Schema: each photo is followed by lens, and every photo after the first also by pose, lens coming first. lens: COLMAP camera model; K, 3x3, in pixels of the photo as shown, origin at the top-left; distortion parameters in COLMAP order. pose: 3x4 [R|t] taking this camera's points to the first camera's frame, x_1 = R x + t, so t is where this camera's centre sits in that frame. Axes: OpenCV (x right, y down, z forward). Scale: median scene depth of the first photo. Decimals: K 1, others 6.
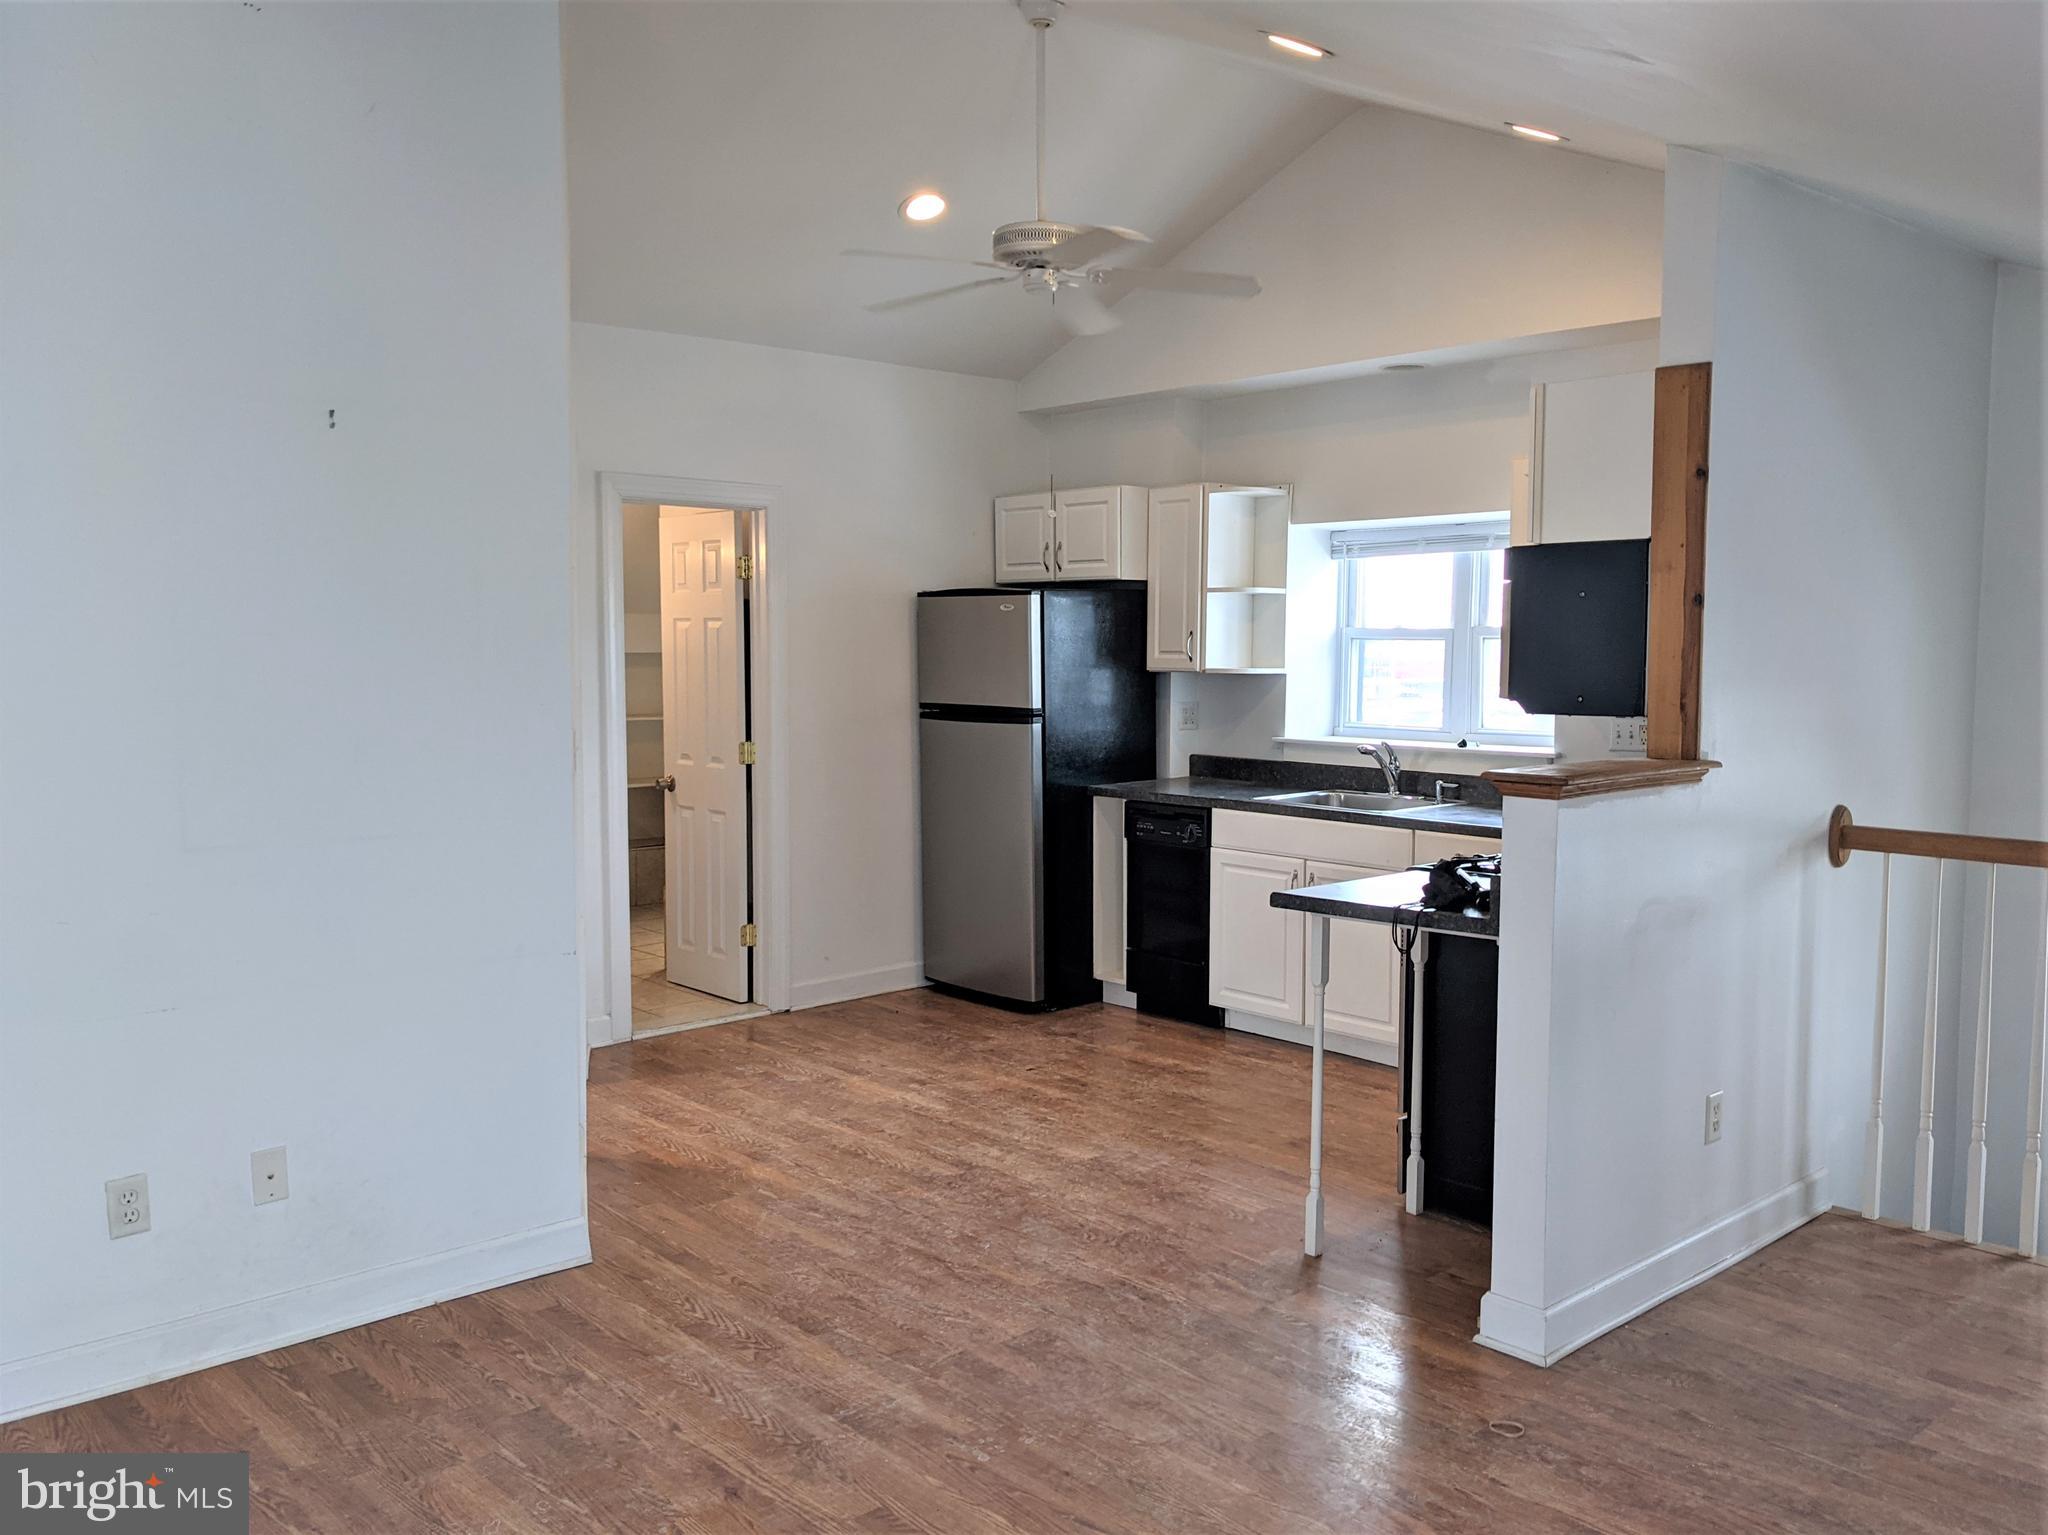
lens RADIAL K [[1695.0, 0, 1024.0], [0, 1695.0, 767.5], [0, 0, 1]] dist [0.008275, -0.008061]
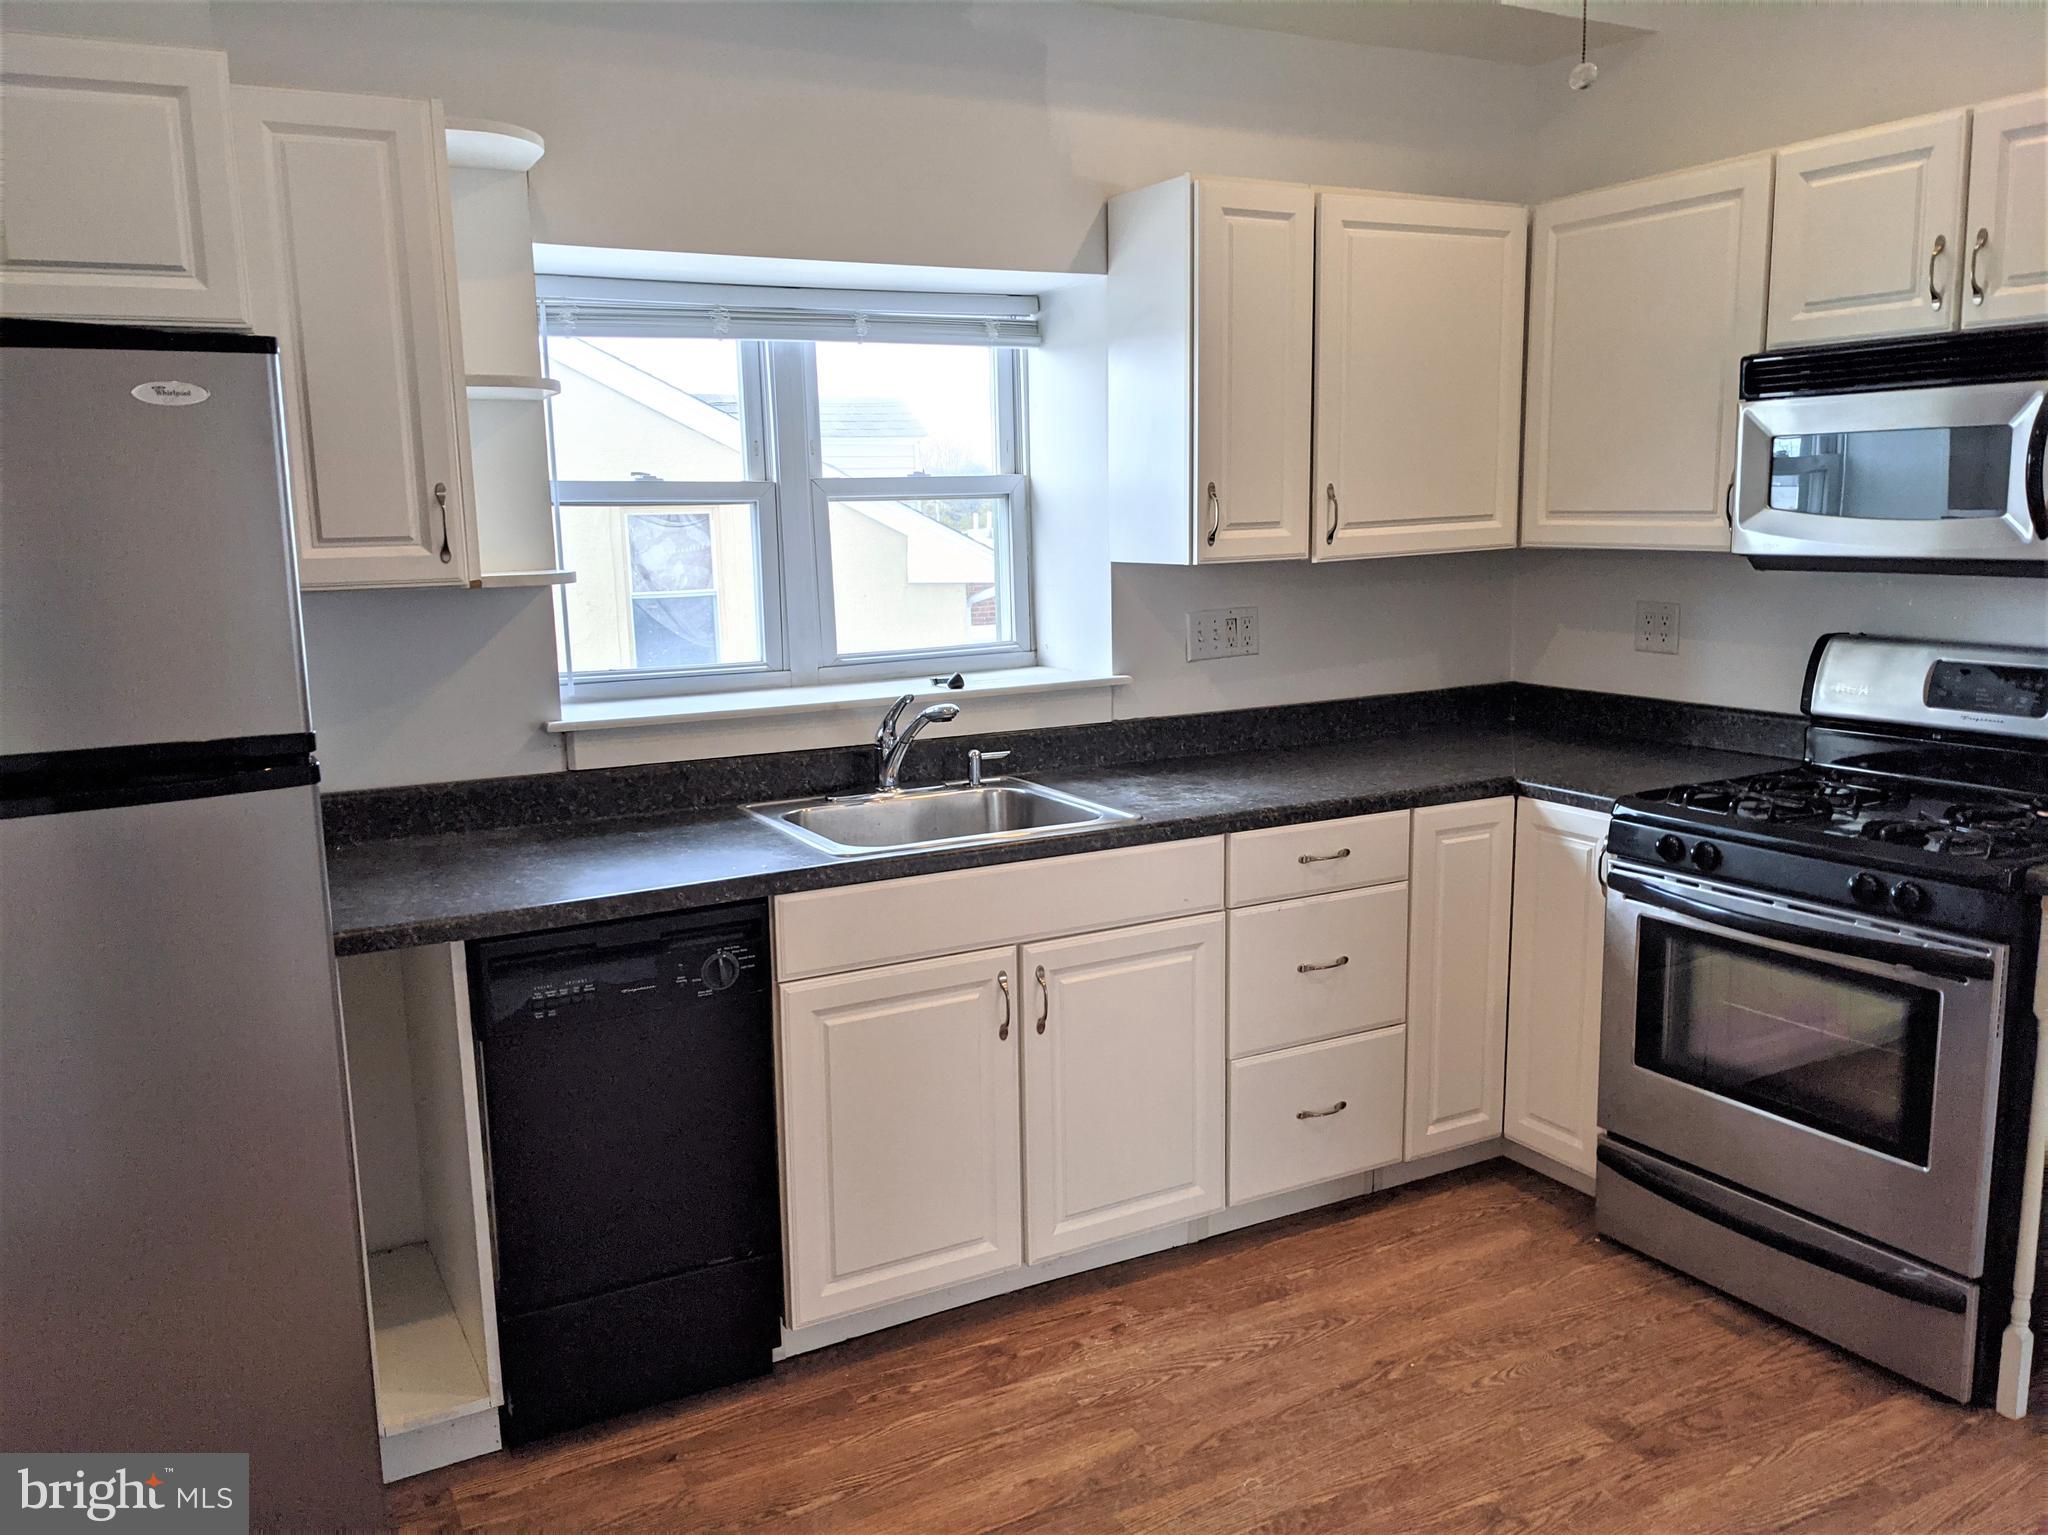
lens RADIAL K [[1695.0, 0, 1024.0], [0, 1695.0, 767.5], [0, 0, 1]] dist [0.008275, -0.008061]
pose [[0.242074, -0.162454, 0.956561, -0.403110], [0.096269, 0.985040, 0.142929, -0.091844], [-0.965470, 0.057488, 0.254092, 1.183331]]
